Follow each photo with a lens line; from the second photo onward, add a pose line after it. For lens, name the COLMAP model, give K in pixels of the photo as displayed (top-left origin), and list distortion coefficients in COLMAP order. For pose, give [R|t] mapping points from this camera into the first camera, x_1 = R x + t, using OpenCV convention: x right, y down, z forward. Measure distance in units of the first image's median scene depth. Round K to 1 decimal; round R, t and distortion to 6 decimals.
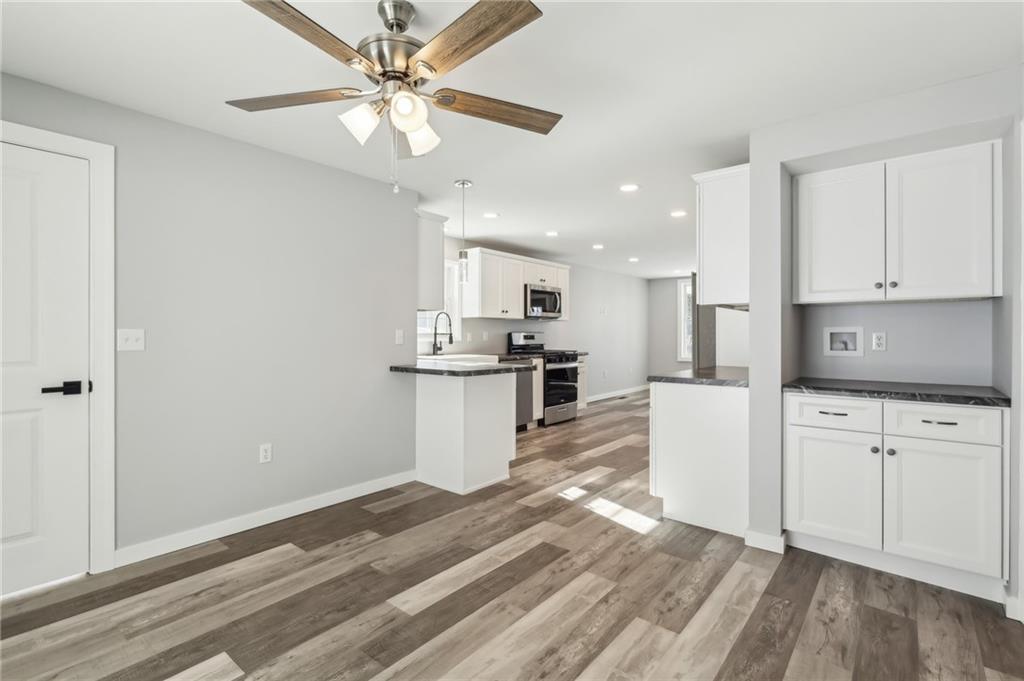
lens RADIAL K [[481.0, 0, 508.5], [0, 481.0, 336.0], [0, 0, 1]] dist [-0.003868, 0.000497]
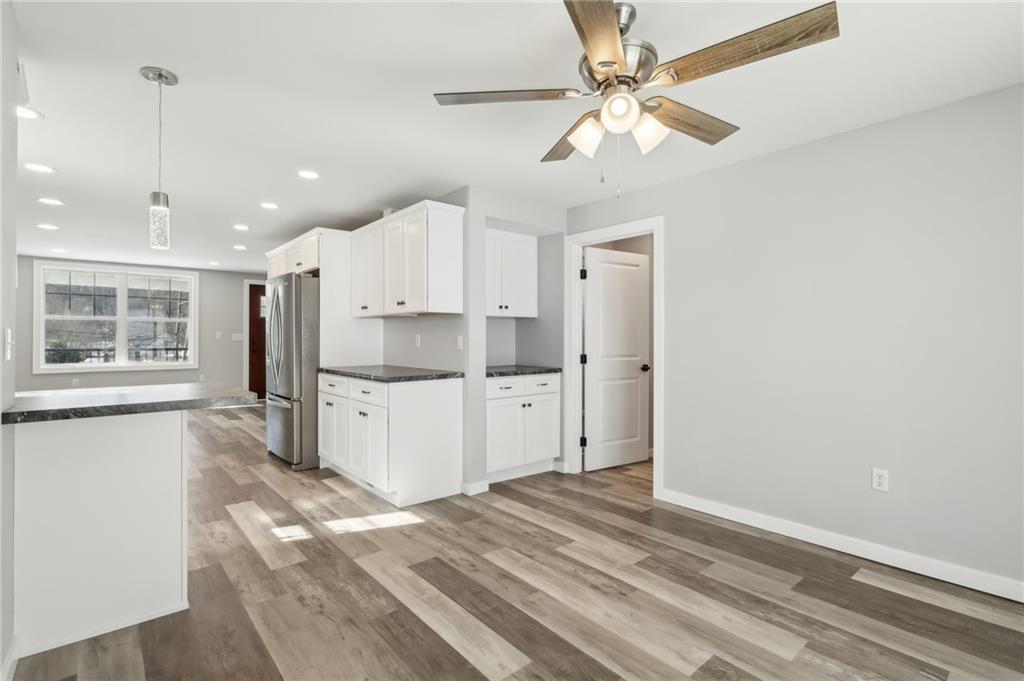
lens RADIAL K [[481.0, 0, 507.5], [0, 481.0, 337.3], [0, 0, 1]] dist [-0.003868, 0.000497]
pose [[0.174452, -0.002729, 0.984662, -0.692603], [0.000662, 0.999996, 0.002654, -0.005669], [-0.984665, 0.000189, 0.174453, 0.578688]]
